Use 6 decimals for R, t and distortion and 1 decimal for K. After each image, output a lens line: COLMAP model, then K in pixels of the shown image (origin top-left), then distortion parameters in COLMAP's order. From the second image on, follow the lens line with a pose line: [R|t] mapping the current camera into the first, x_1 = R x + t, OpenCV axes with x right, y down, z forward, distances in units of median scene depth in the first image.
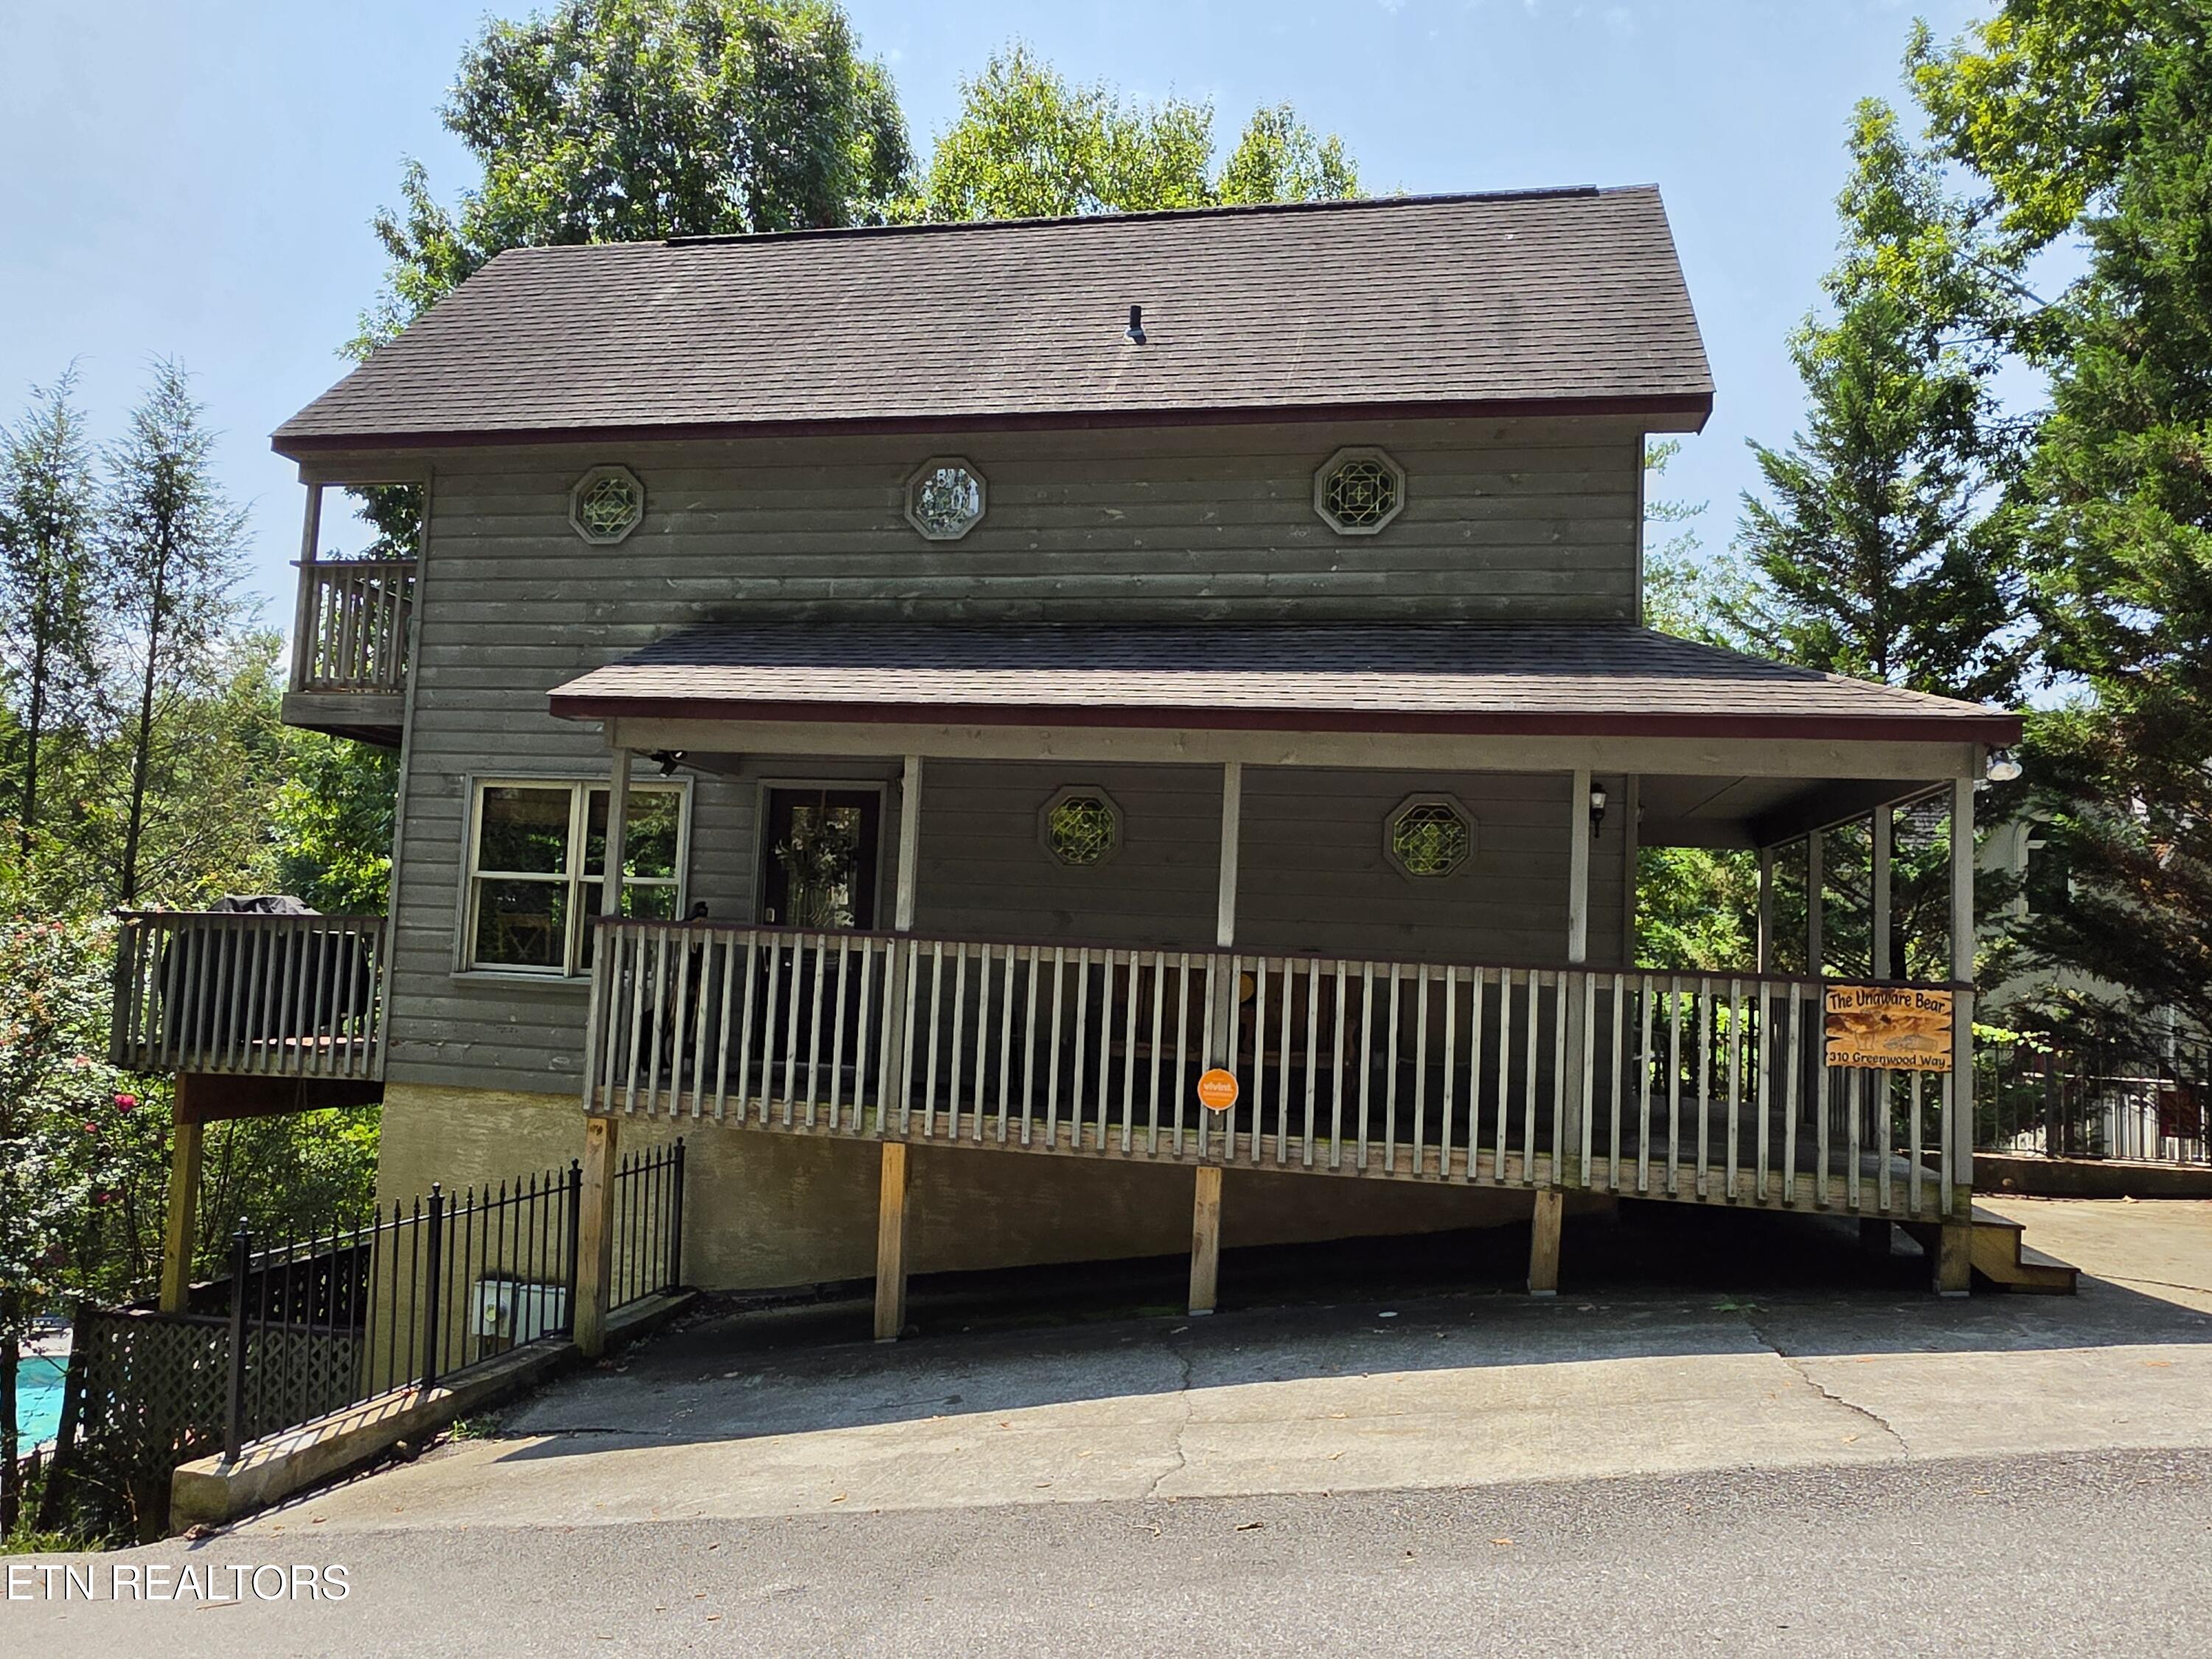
lens RADIAL K [[1590.1, 0, 1109.3], [0, 1590.1, 822.3], [0, 0, 1]] dist [0.005172, 0.006432]
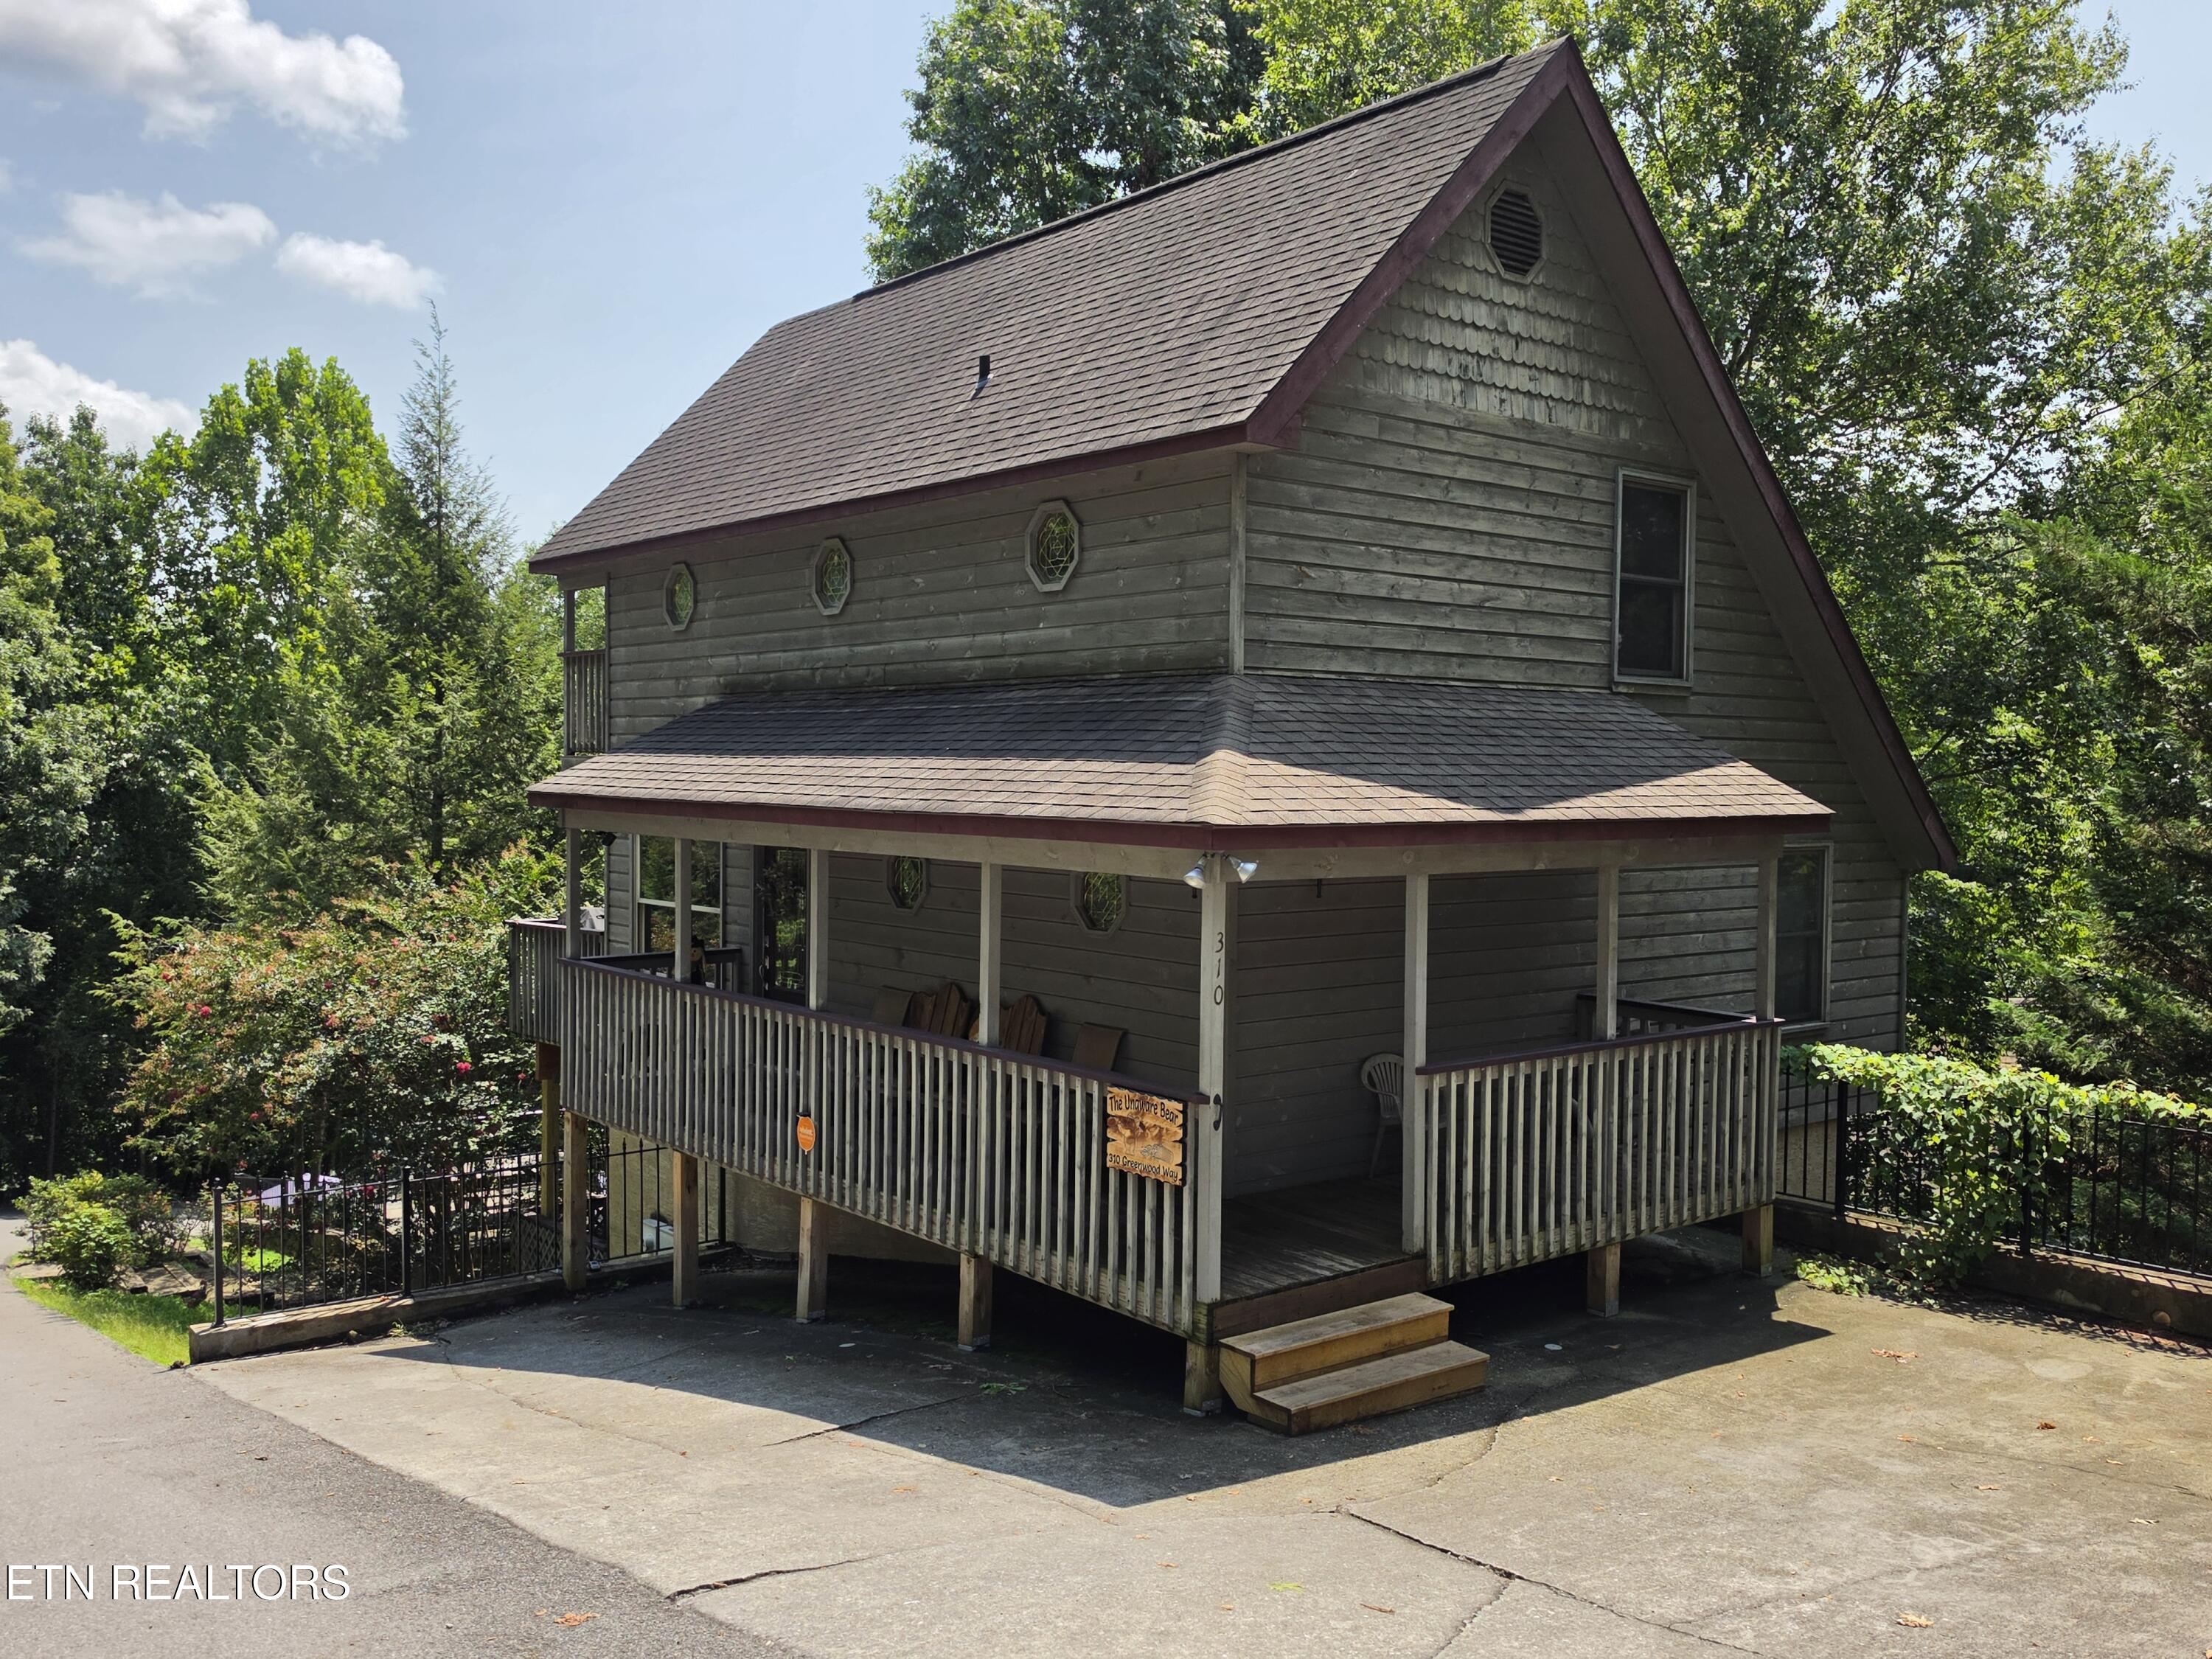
lens RADIAL K [[1886.5, 0, 1107.5], [0, 1886.5, 826.4], [0, 0, 1]] dist [0.043898, 0.001889]
pose [[0.784526, -0.017876, -0.619839, 0.938721], [0.069196, 0.995865, 0.058861, -0.101911], [0.616224, -0.089069, 0.782519, 0.073554]]
